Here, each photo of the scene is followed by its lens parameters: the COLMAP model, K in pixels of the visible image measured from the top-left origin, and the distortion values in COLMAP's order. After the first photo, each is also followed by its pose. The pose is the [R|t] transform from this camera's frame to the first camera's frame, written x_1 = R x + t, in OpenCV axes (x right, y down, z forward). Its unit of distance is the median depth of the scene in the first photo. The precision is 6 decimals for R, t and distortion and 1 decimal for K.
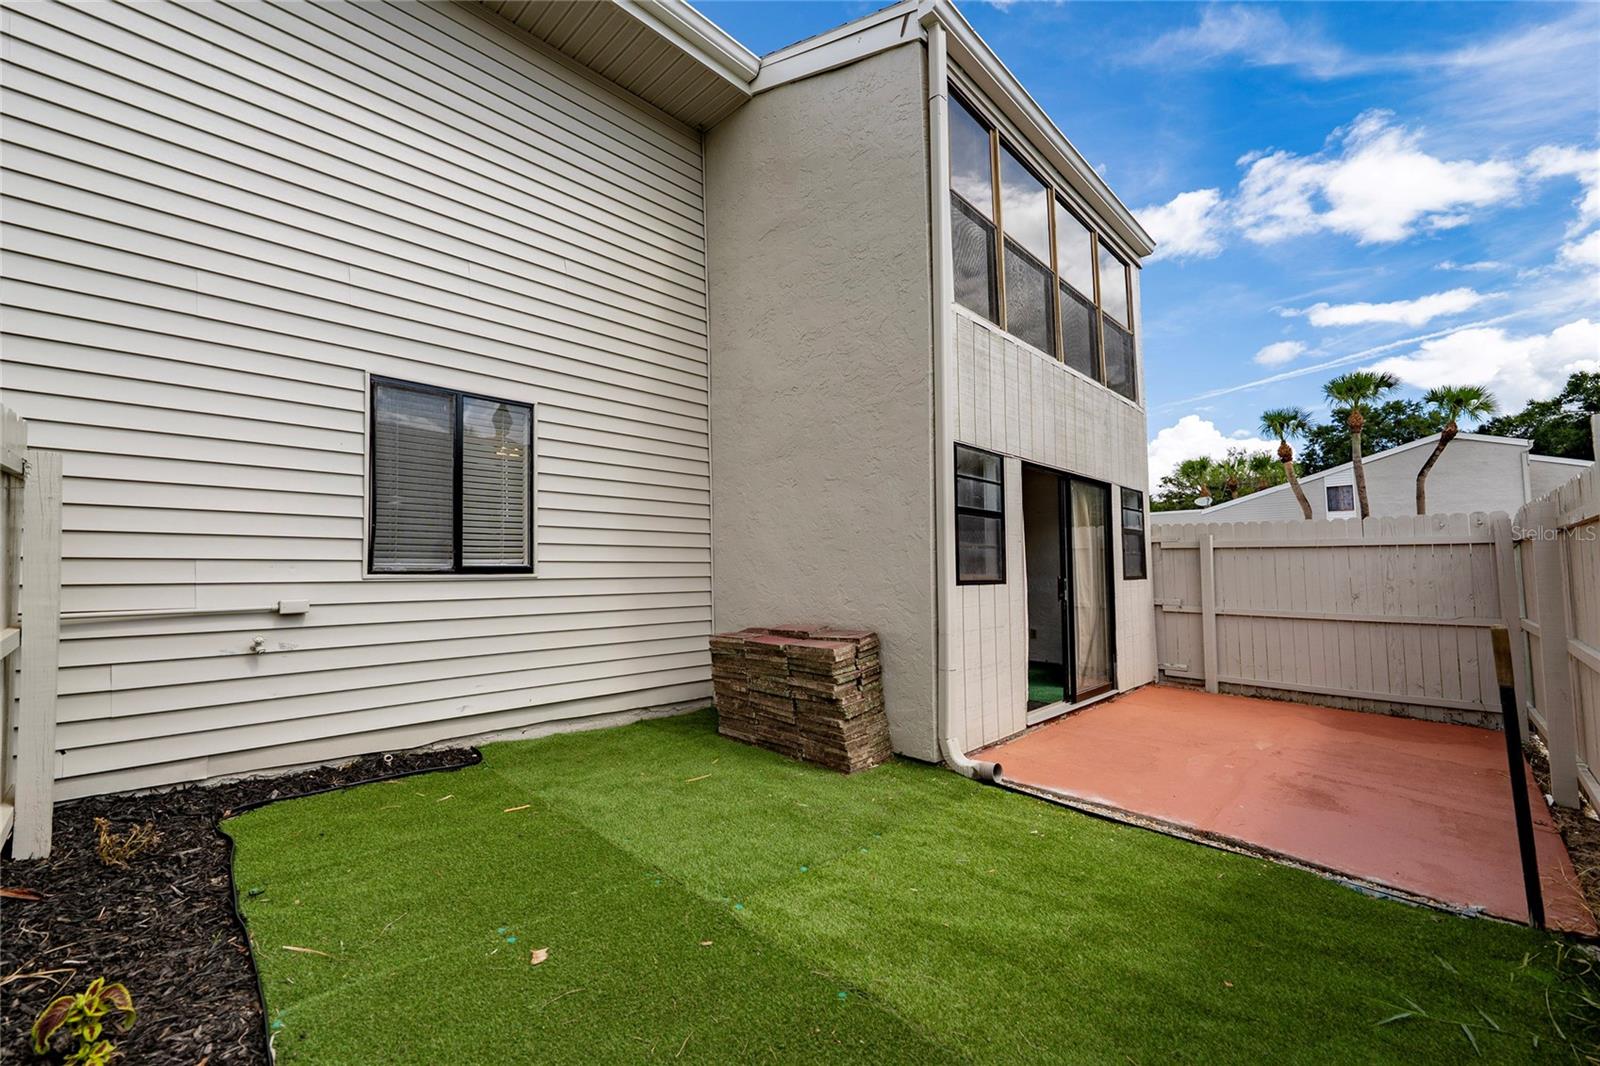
lens RADIAL K [[549.7, 0, 768.8], [0, 549.7, 528.7], [0, 0, 1]] dist [-0.013758, 0.001836]
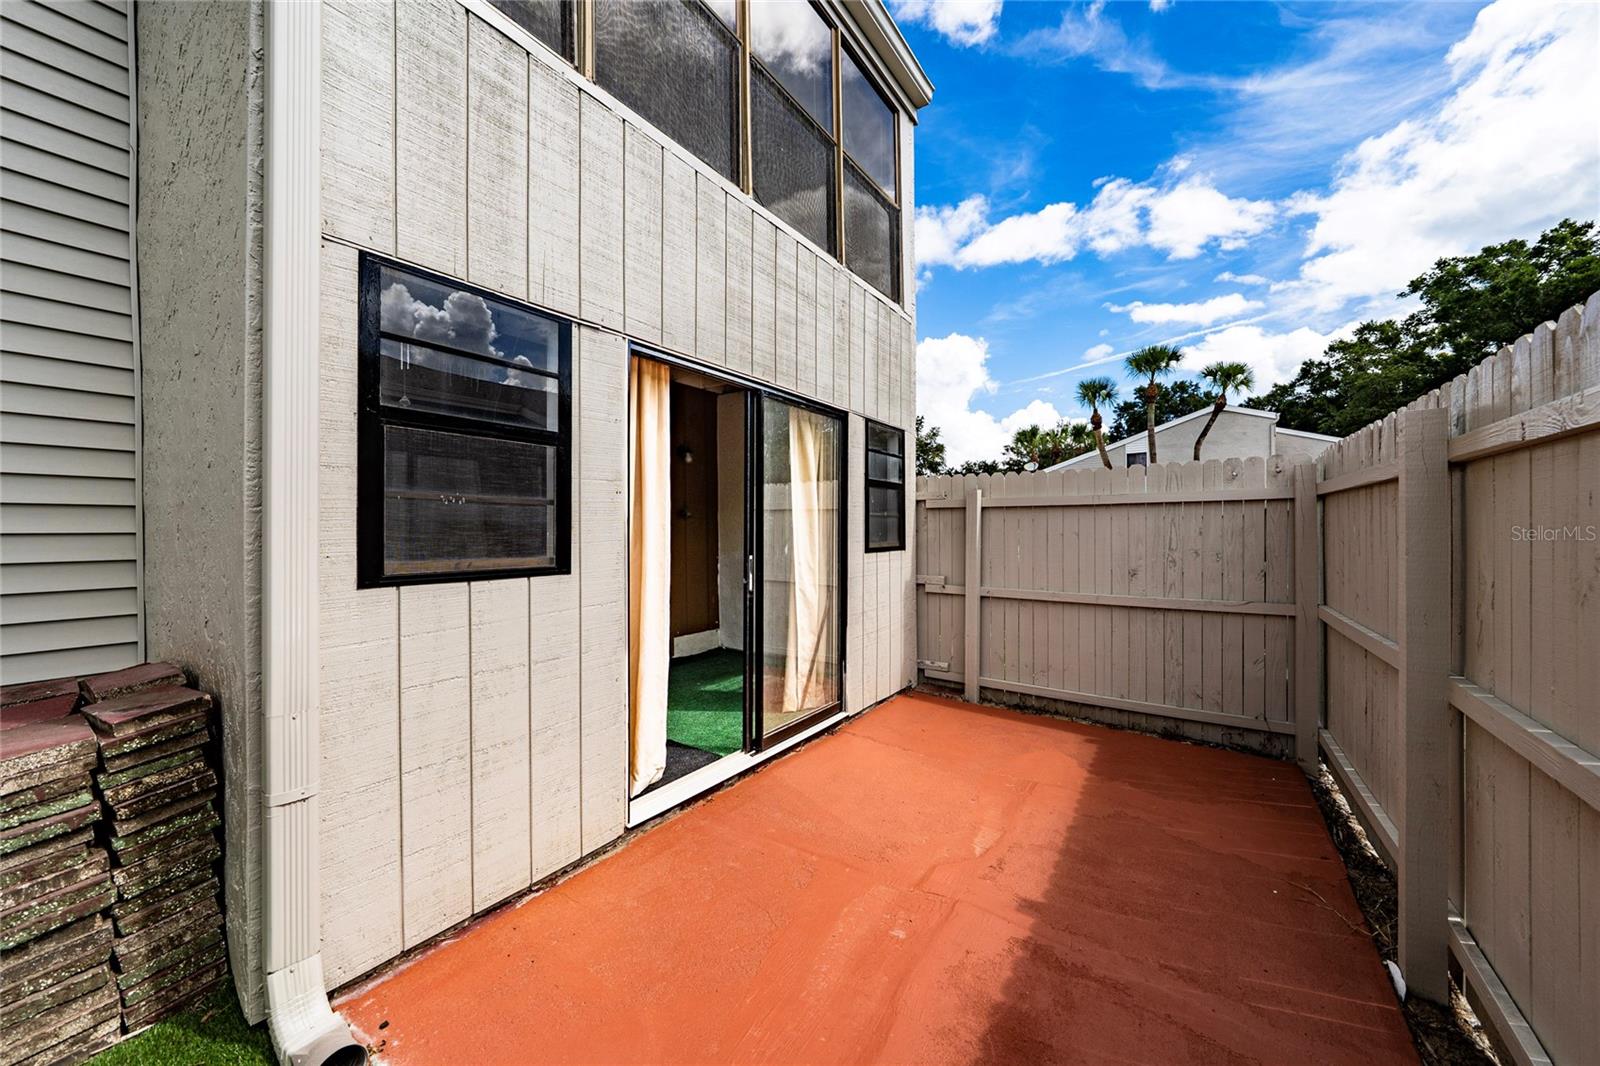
lens RADIAL K [[560.7, 0, 800.0], [0, 560.7, 533.0], [0, 0, 1]] dist [-0.000499, -0.000045]
pose [[0.964566, -0.009705, 0.263663, 0.416194], [-0.009189, 0.997481, 0.070332, 0.020367], [-0.263681, -0.070262, 0.962047, 0.365048]]
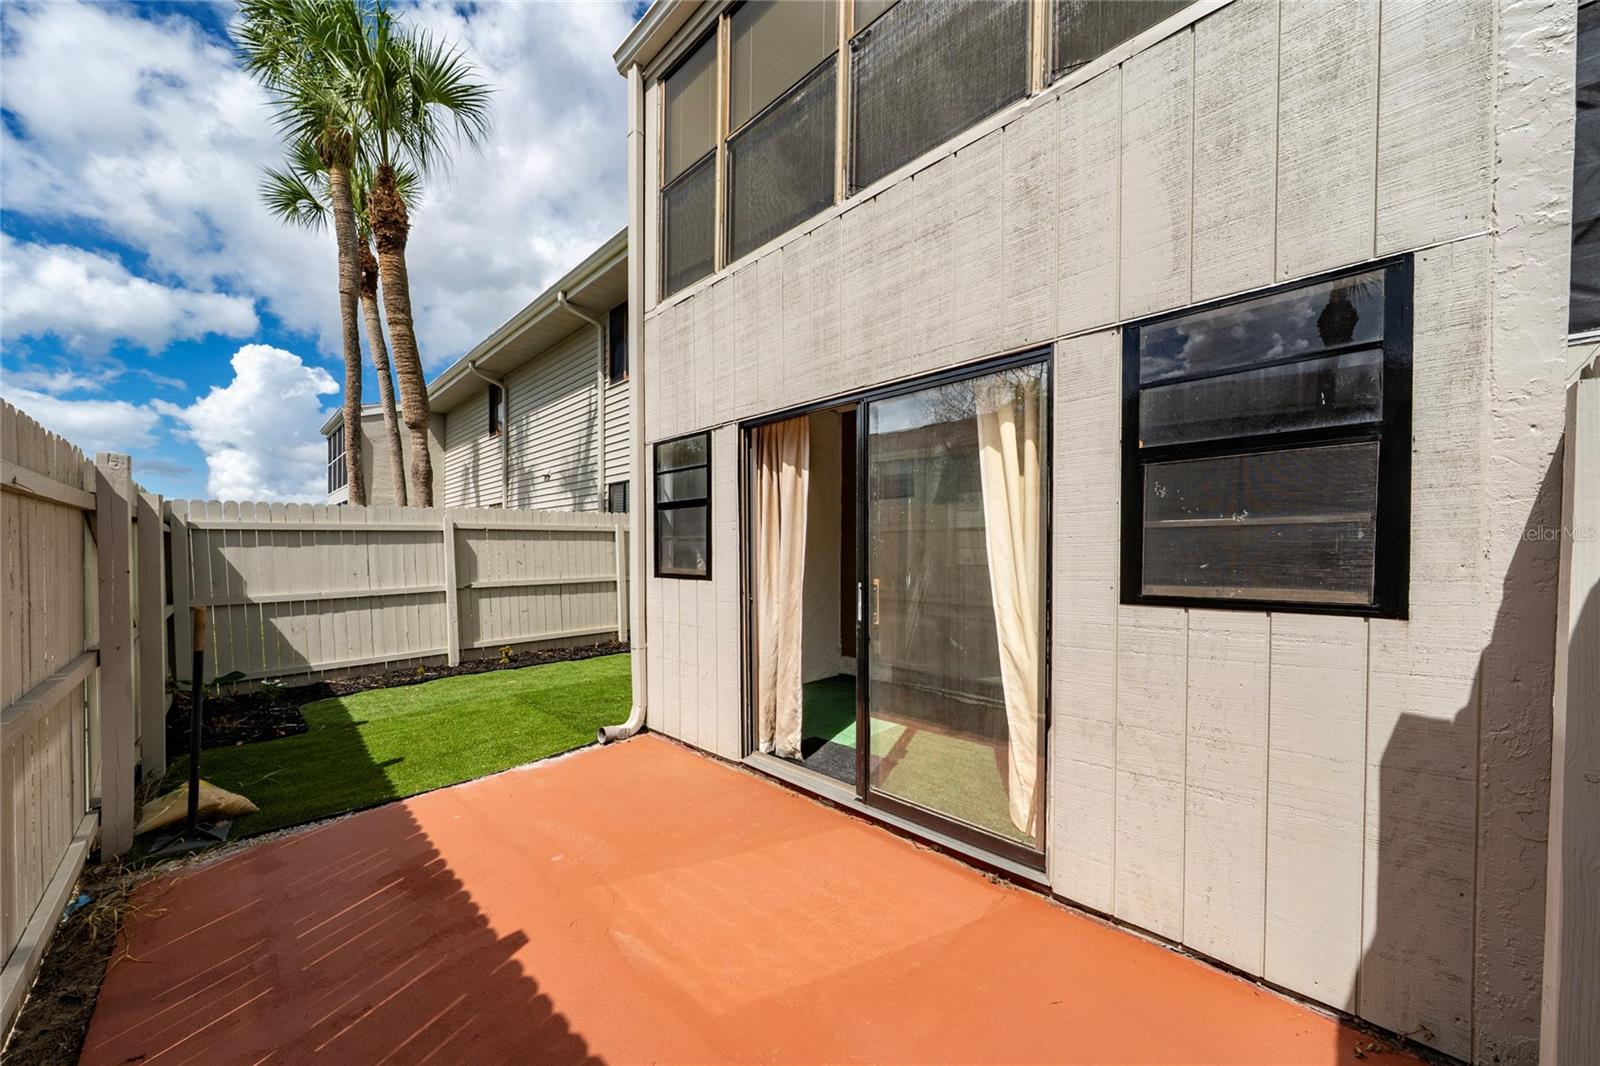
lens RADIAL K [[523.2, 0, 802.3], [0, 523.2, 562.8], [0, 0, 1]] dist [-0.030406, -0.000017]
pose [[0.149286, 0.009688, -0.988747, 1.046041], [0.066187, 0.997611, 0.019768, 0.054620], [0.986576, -0.068393, 0.148288, 0.845698]]
